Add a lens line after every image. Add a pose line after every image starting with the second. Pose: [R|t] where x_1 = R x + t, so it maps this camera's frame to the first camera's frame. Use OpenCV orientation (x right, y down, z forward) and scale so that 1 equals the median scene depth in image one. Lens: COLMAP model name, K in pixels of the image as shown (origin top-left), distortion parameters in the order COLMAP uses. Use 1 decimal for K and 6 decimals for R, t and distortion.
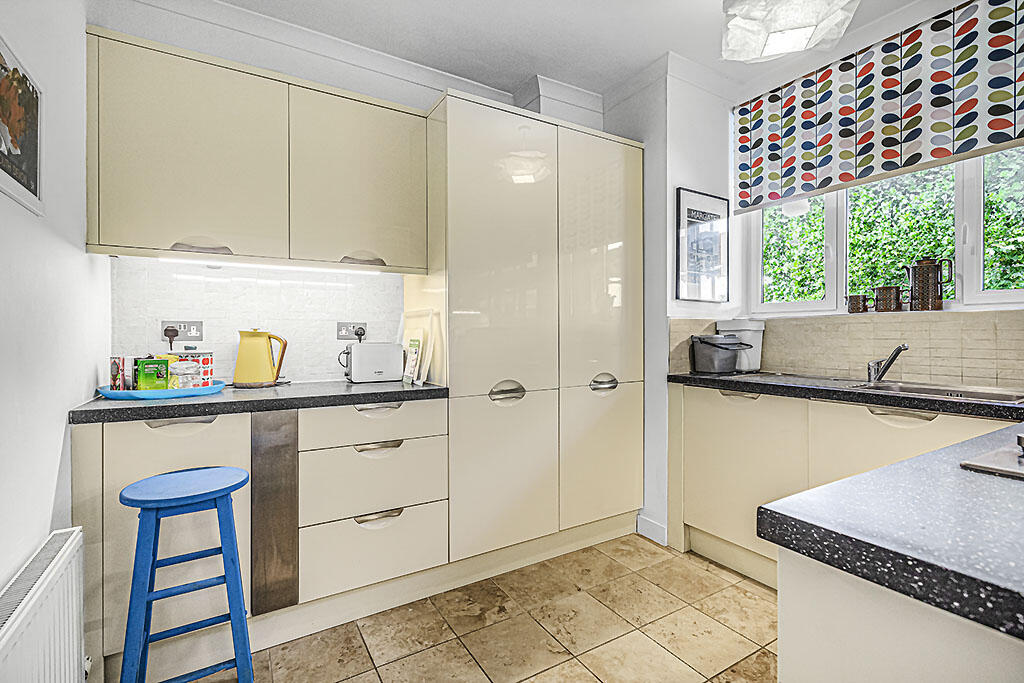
lens RADIAL K [[469.6, 0, 514.7], [0, 469.6, 339.3], [0, 0, 1]] dist [0.012059, 0.000274]
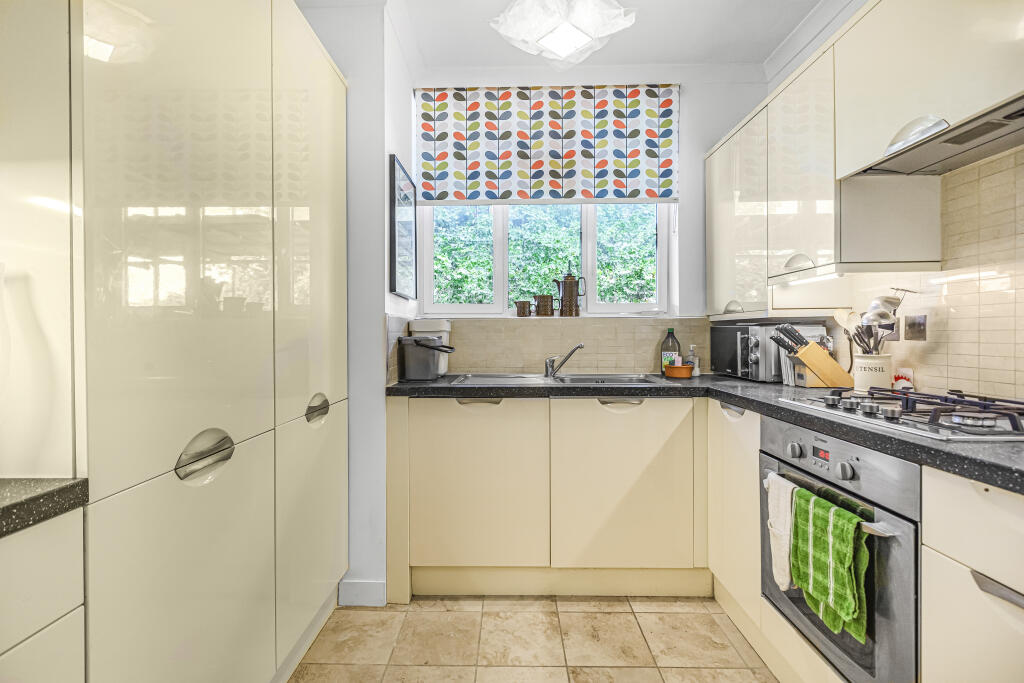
lens RADIAL K [[469.6, 0, 508.3], [0, 469.6, 335.4], [0, 0, 1]] dist [0.012059, 0.000274]
pose [[0.537144, -0.003877, 0.843481, -0.239483], [0.012394, 0.999918, -0.003297, -0.007411], [-0.843399, 0.012225, 0.537148, 0.411924]]
